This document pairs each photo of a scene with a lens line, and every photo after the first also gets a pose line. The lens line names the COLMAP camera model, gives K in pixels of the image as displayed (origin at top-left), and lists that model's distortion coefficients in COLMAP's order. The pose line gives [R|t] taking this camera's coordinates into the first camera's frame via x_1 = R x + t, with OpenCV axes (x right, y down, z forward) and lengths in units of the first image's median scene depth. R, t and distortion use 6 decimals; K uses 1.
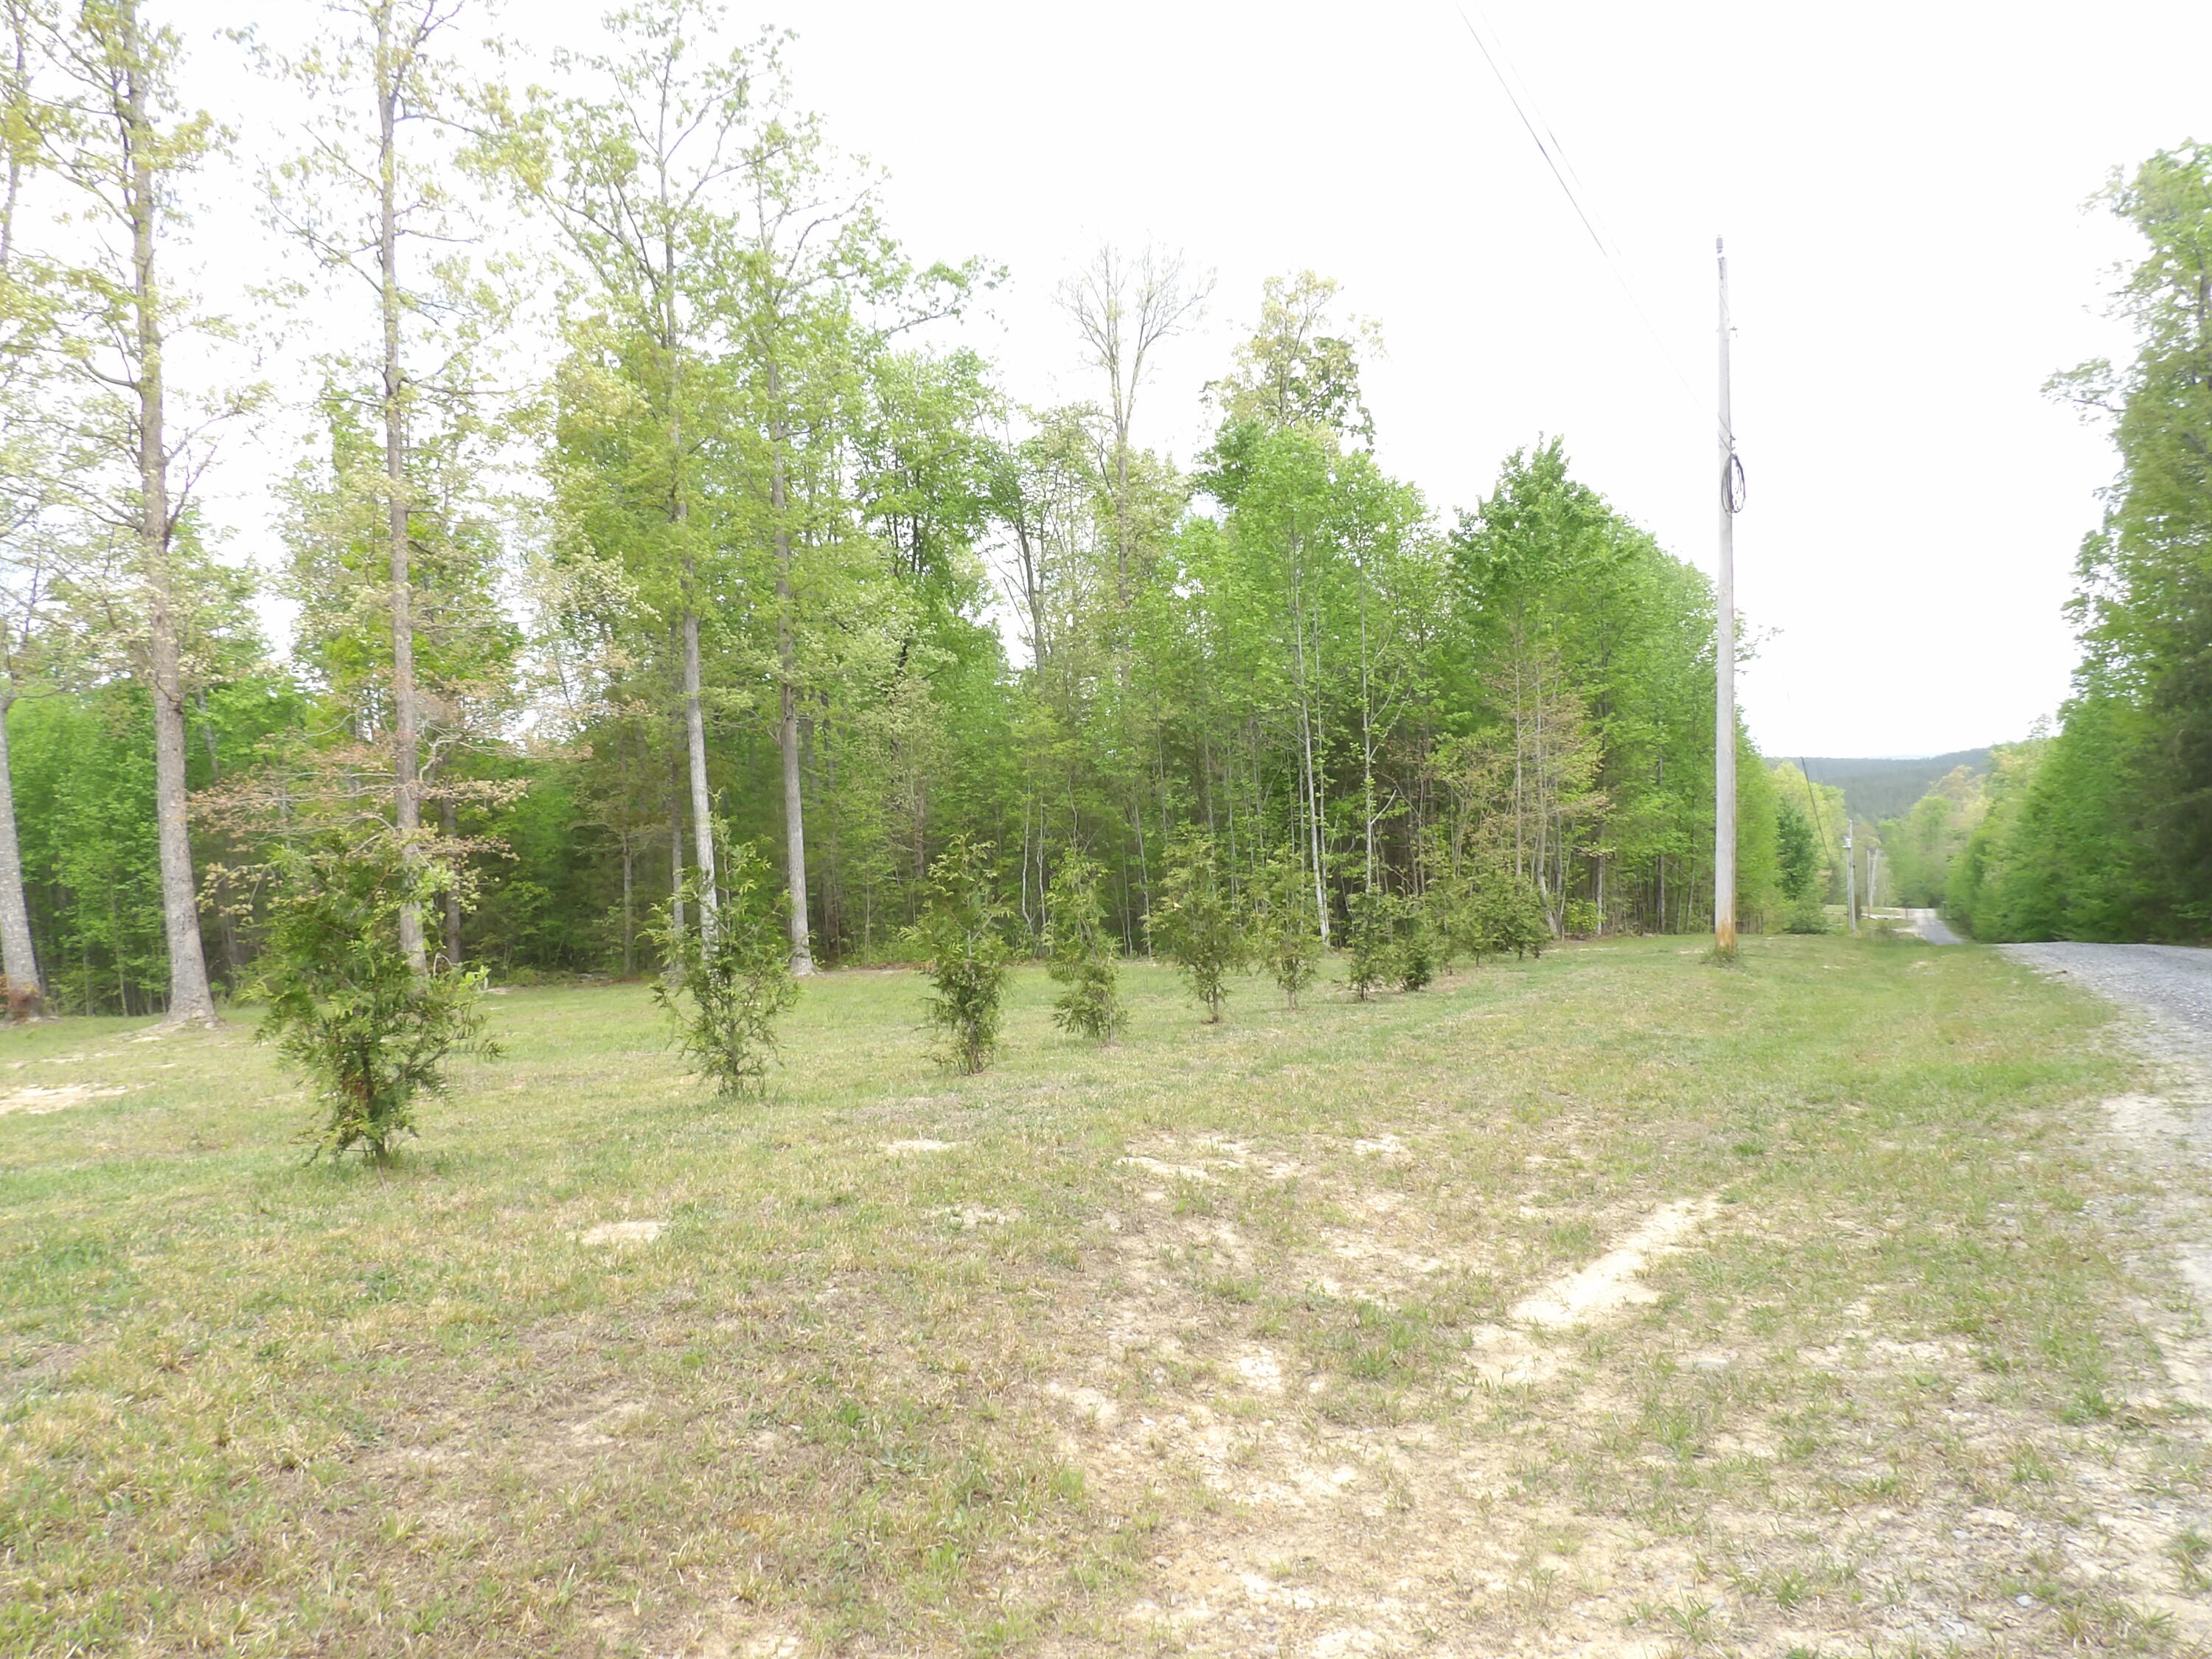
lens RADIAL K [[1570.2, 0, 1101.8], [0, 1570.2, 822.3], [0, 0, 1]] dist [-0.042478, 0.045919]
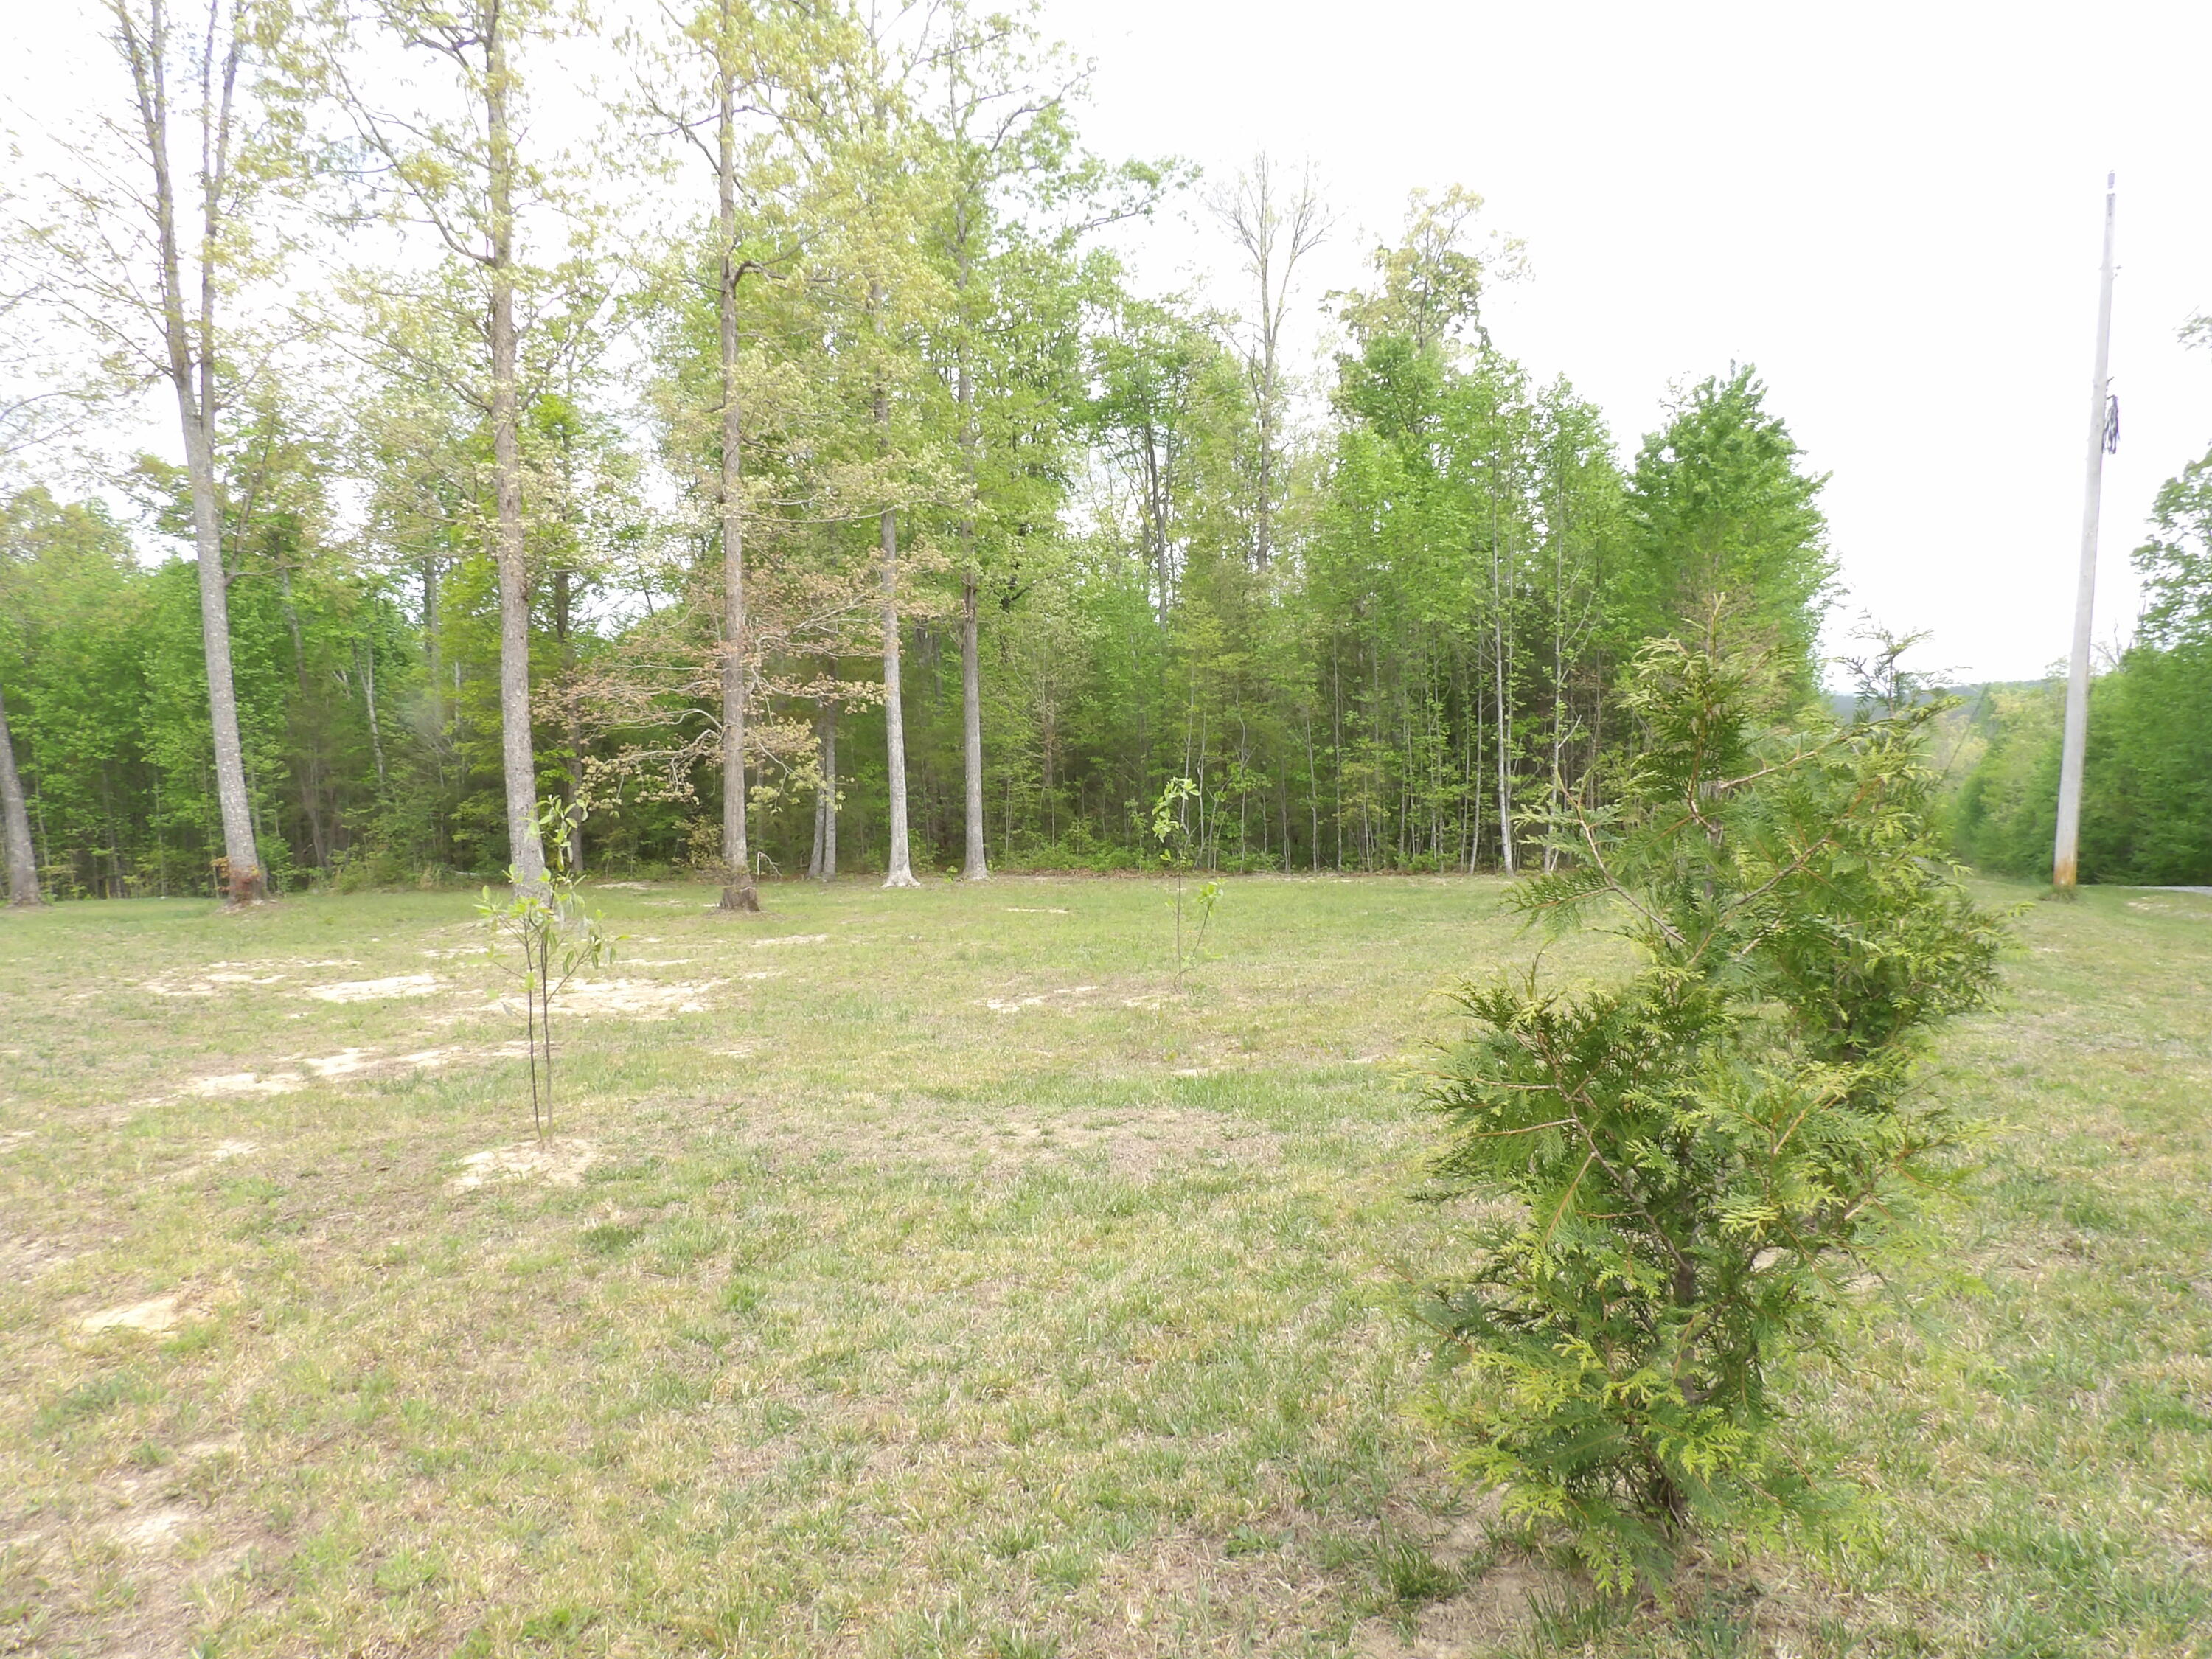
lens RADIAL K [[1570.2, 0, 1102.1], [0, 1570.2, 808.2], [0, 0, 1]] dist [-0.042478, 0.045919]
pose [[0.999137, 0.032547, 0.025821, -0.133583], [-0.033764, 0.998267, 0.048202, 0.000947], [-0.024208, -0.049033, 0.998504, 0.003616]]
